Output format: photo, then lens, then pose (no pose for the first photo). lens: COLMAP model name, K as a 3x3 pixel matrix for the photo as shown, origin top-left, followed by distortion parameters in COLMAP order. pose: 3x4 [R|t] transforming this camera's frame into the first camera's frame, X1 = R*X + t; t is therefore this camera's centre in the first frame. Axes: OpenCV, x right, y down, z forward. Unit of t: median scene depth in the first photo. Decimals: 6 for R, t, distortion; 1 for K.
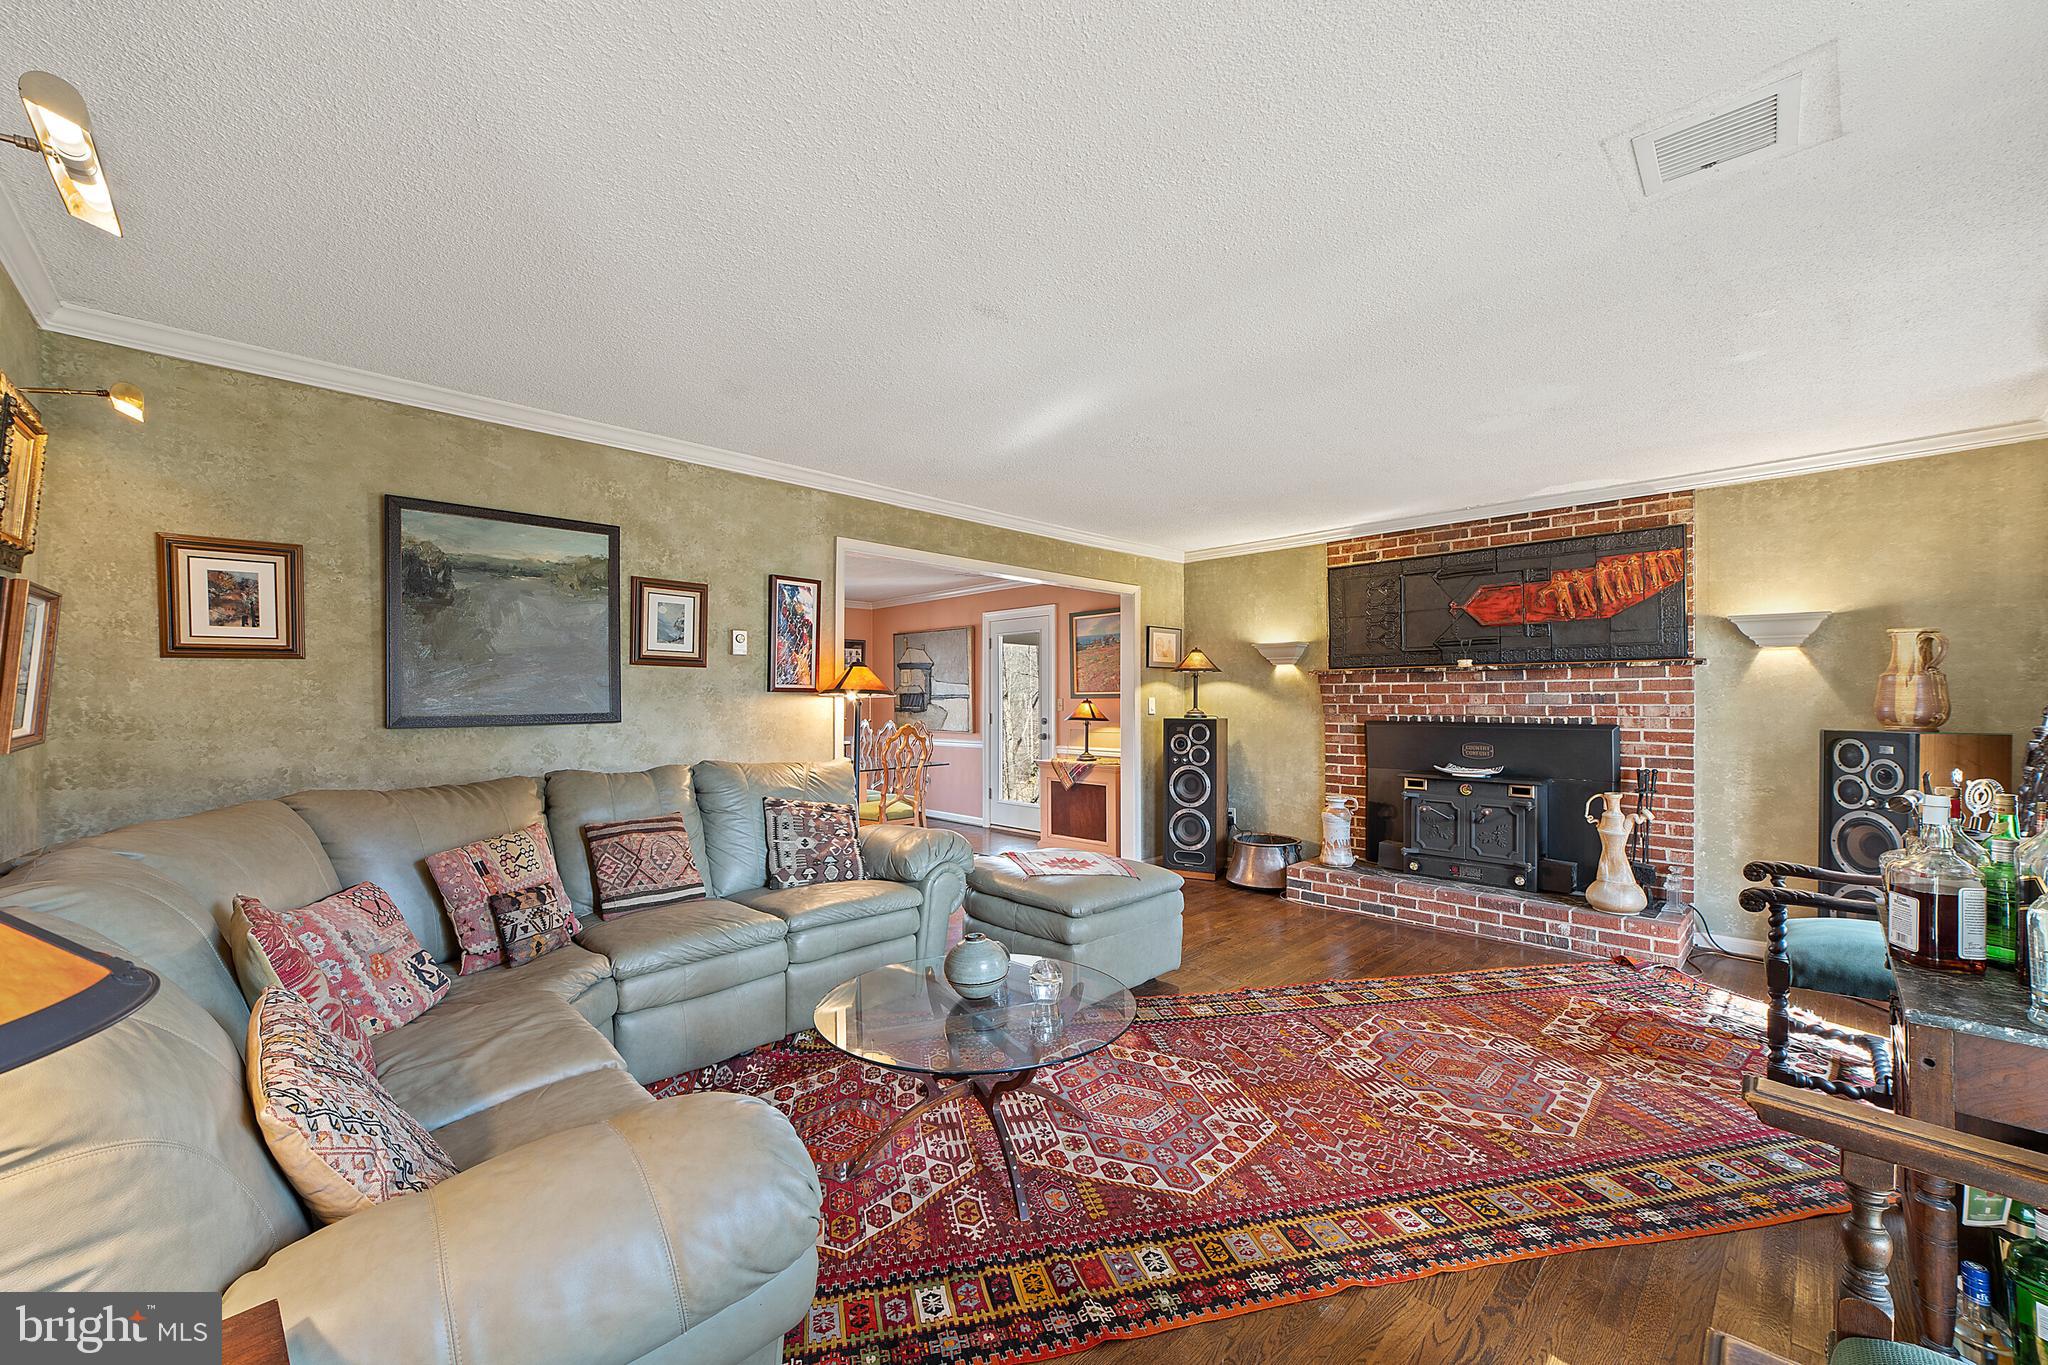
lens RADIAL K [[798.8, 0, 1017.6], [0, 798.8, 705.0], [0, 0, 1]] dist [-0.022107, 0.006782]
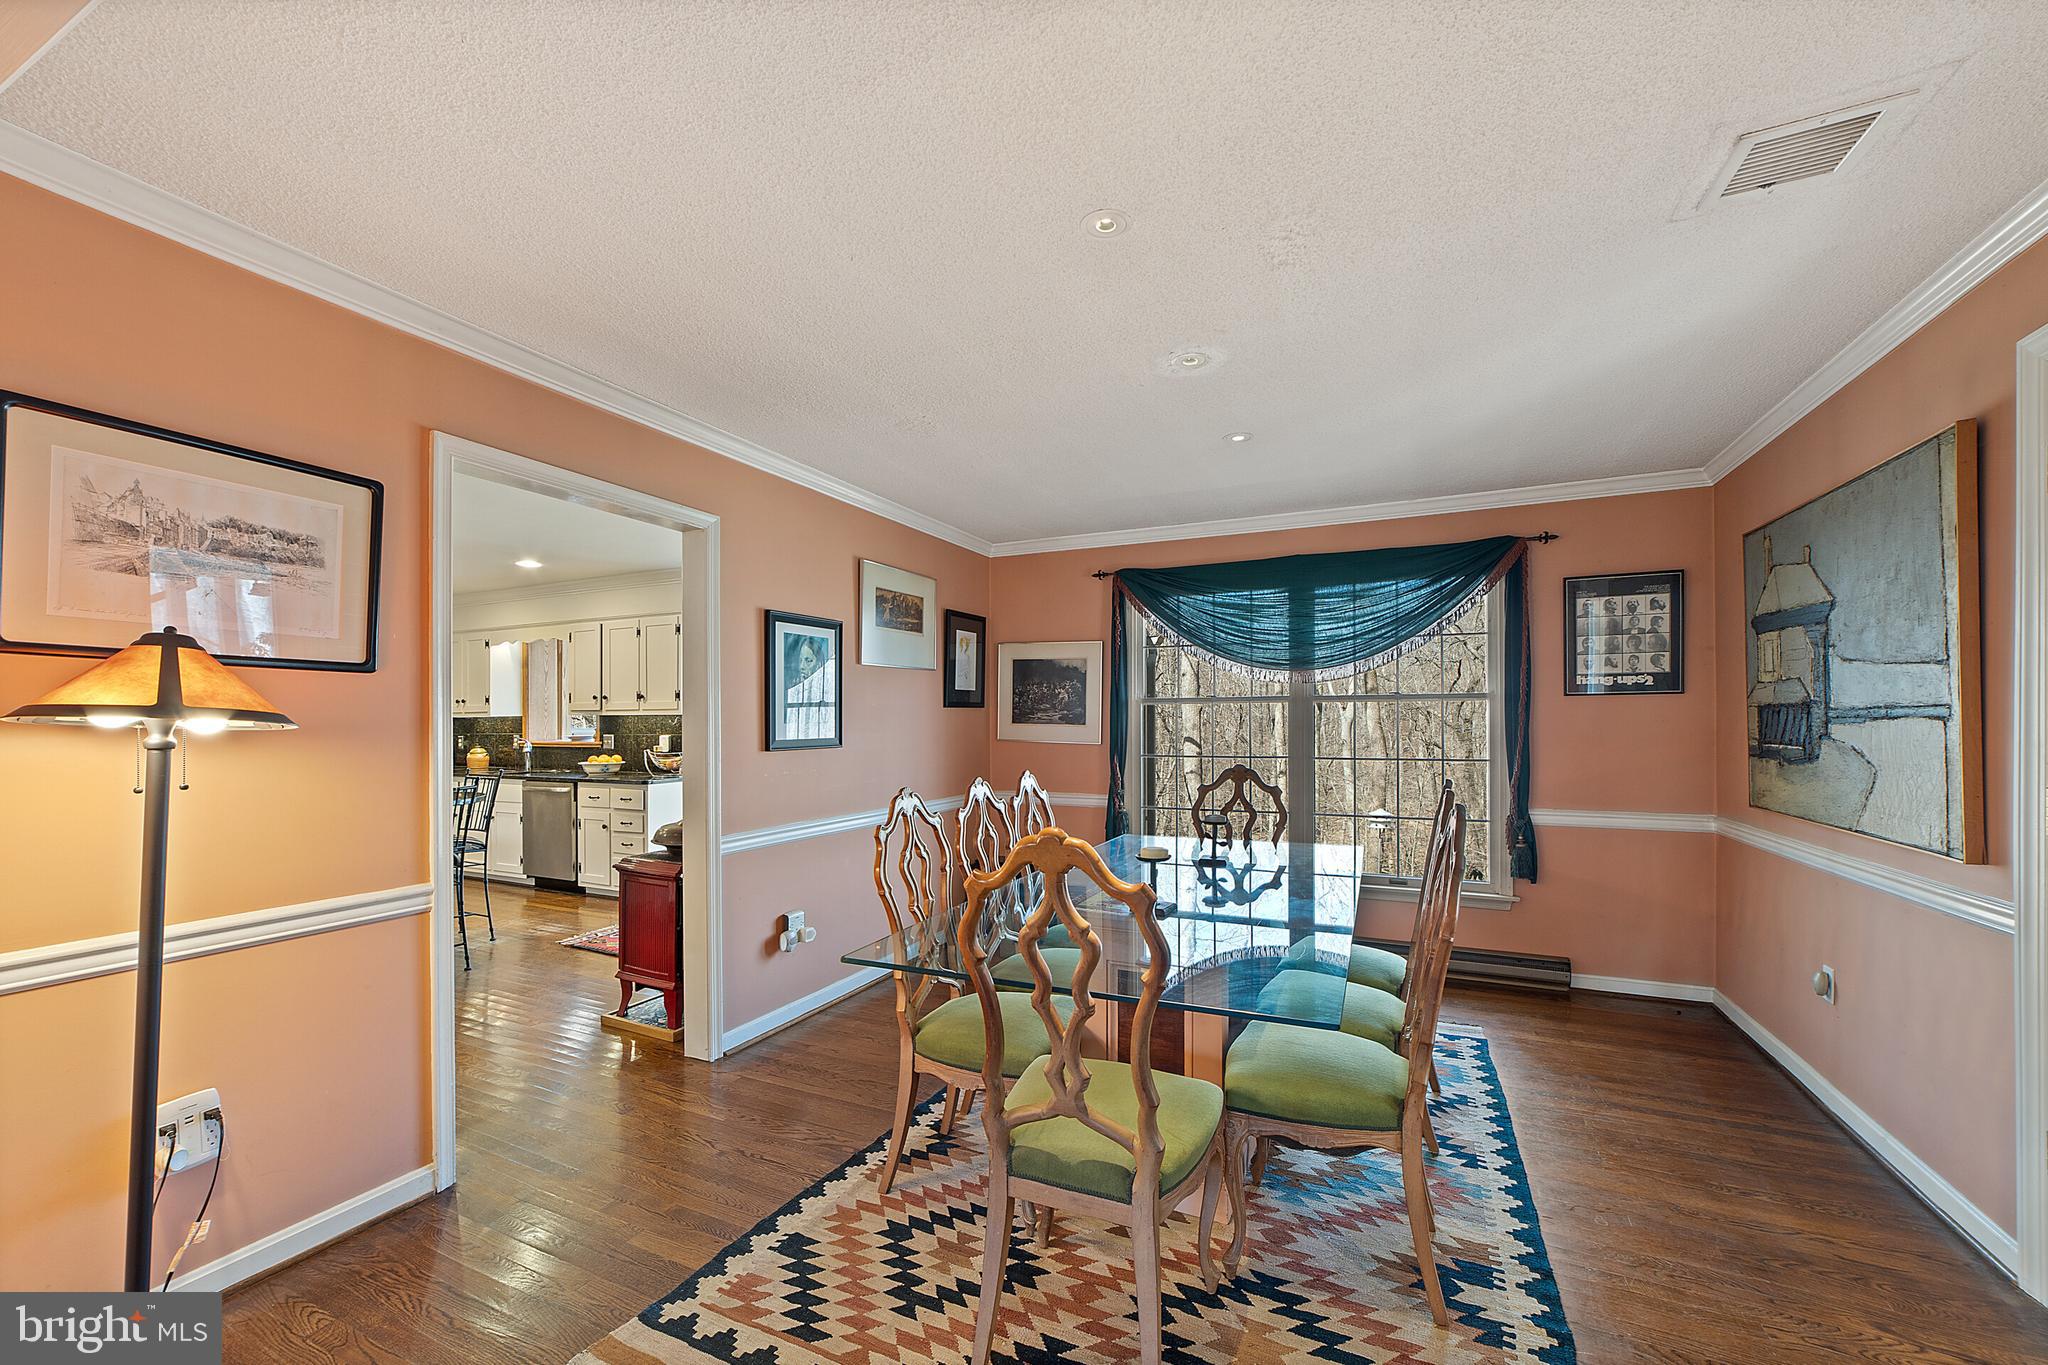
lens RADIAL K [[813.8, 0, 1041.4], [0, 813.8, 713.9], [0, 0, 1]] dist [-0.029862, 0.007873]
pose [[0.353155, -0.007106, -0.935538, 0.123056], [-0.003760, 0.999952, -0.009015, -0.011845], [0.935557, 0.006702, 0.353112, 1.159449]]
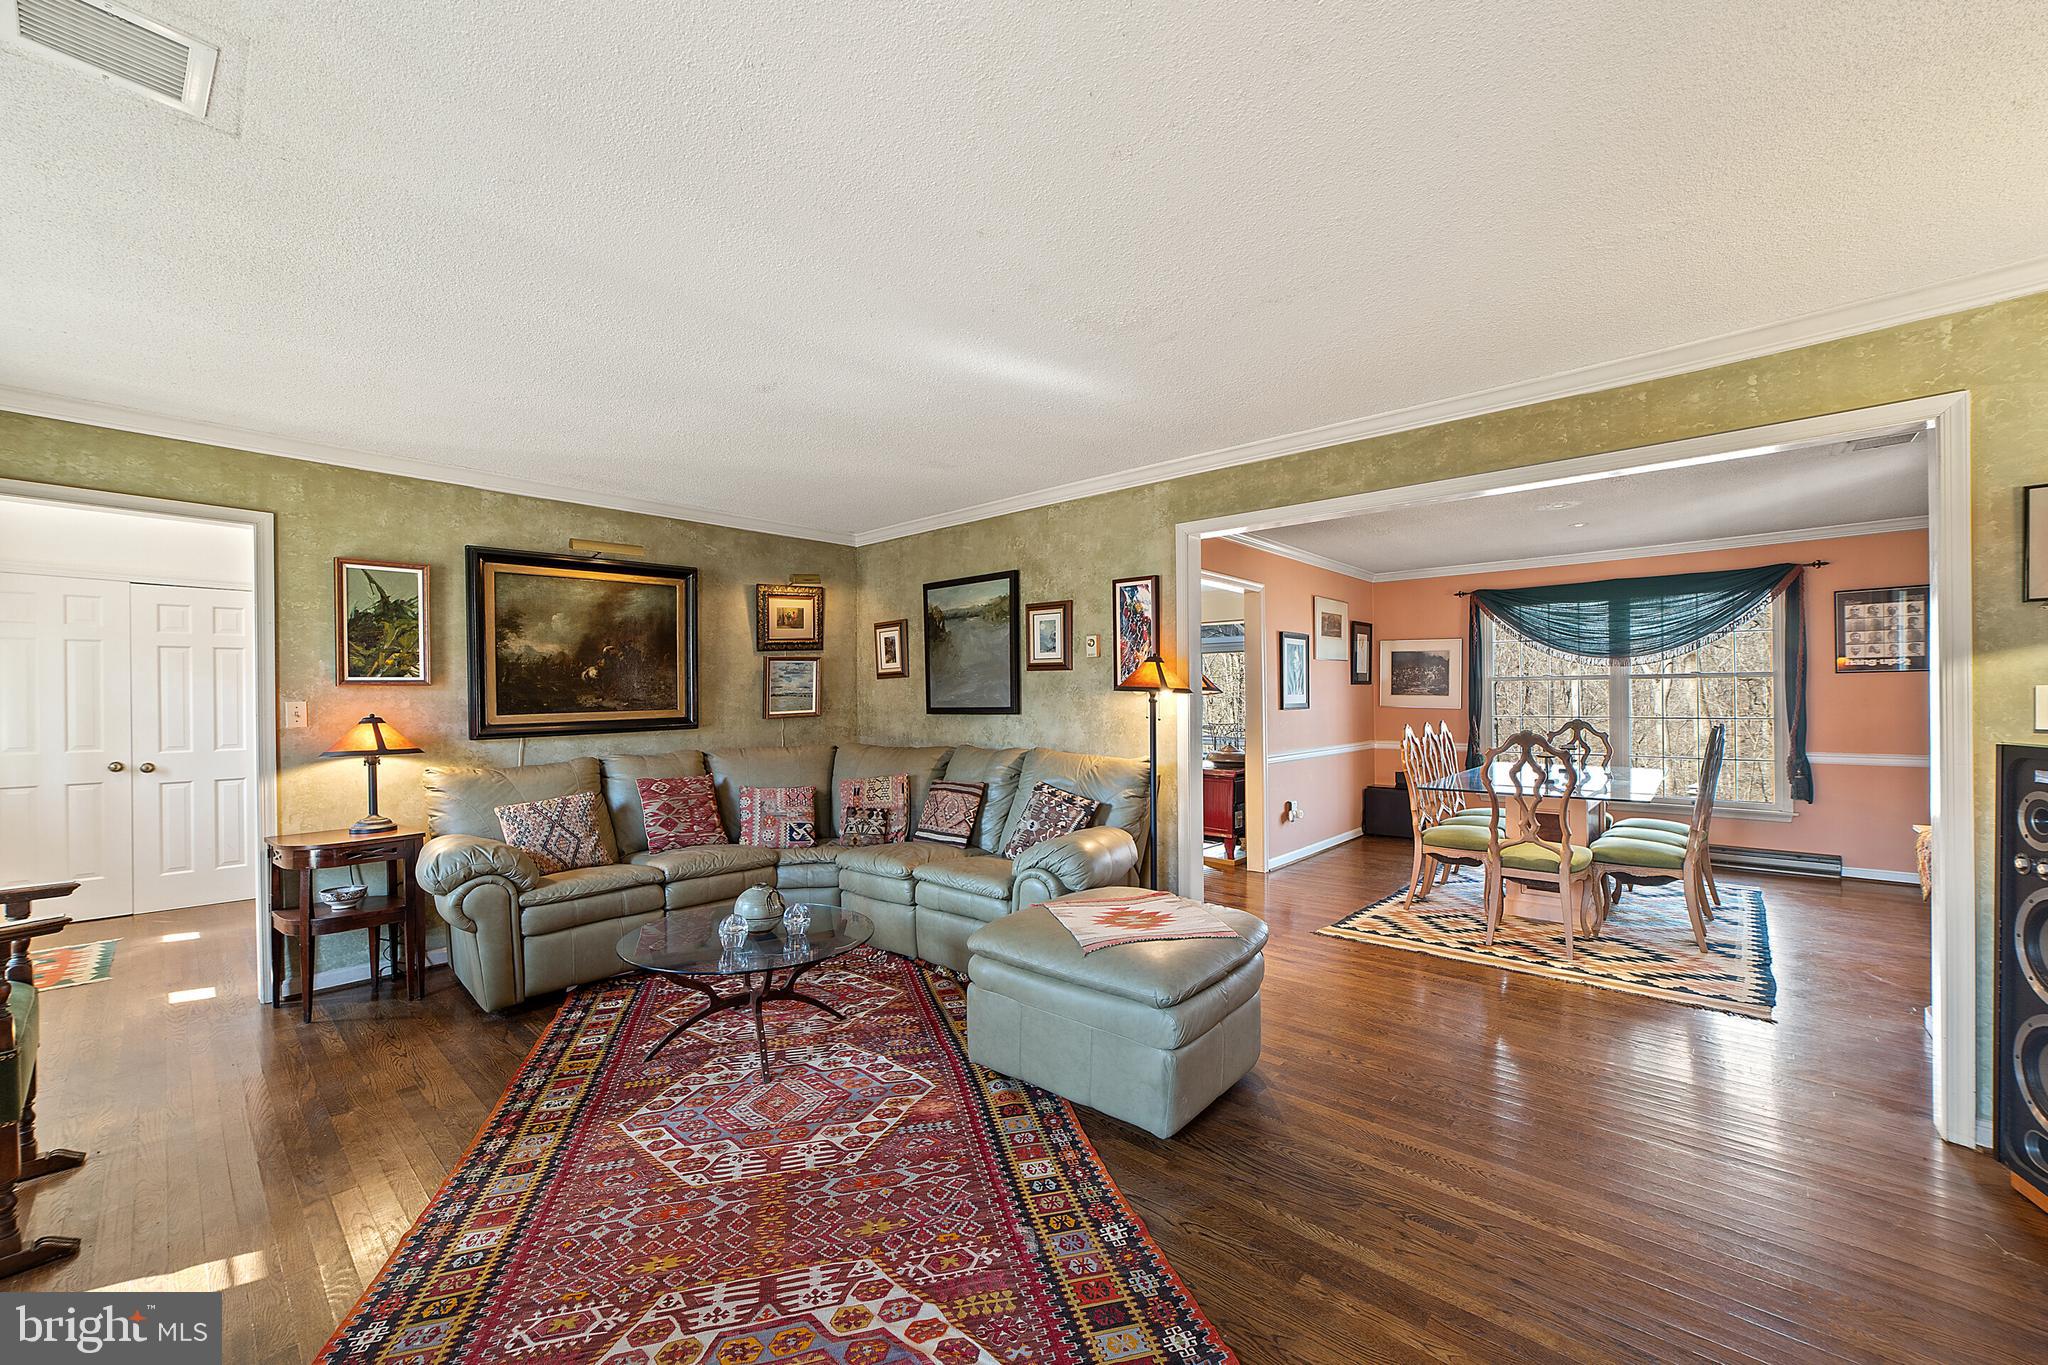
lens RADIAL K [[813.3, 0, 1033.8], [0, 813.3, 698.7], [0, 0, 1]] dist [-0.018976, 0.007426]
pose [[0.062491, 0.002611, -0.998042, 0.654485], [0.000652, 0.999996, 0.002657, -0.006043], [0.998045, -0.000817, 0.062489, 0.695863]]
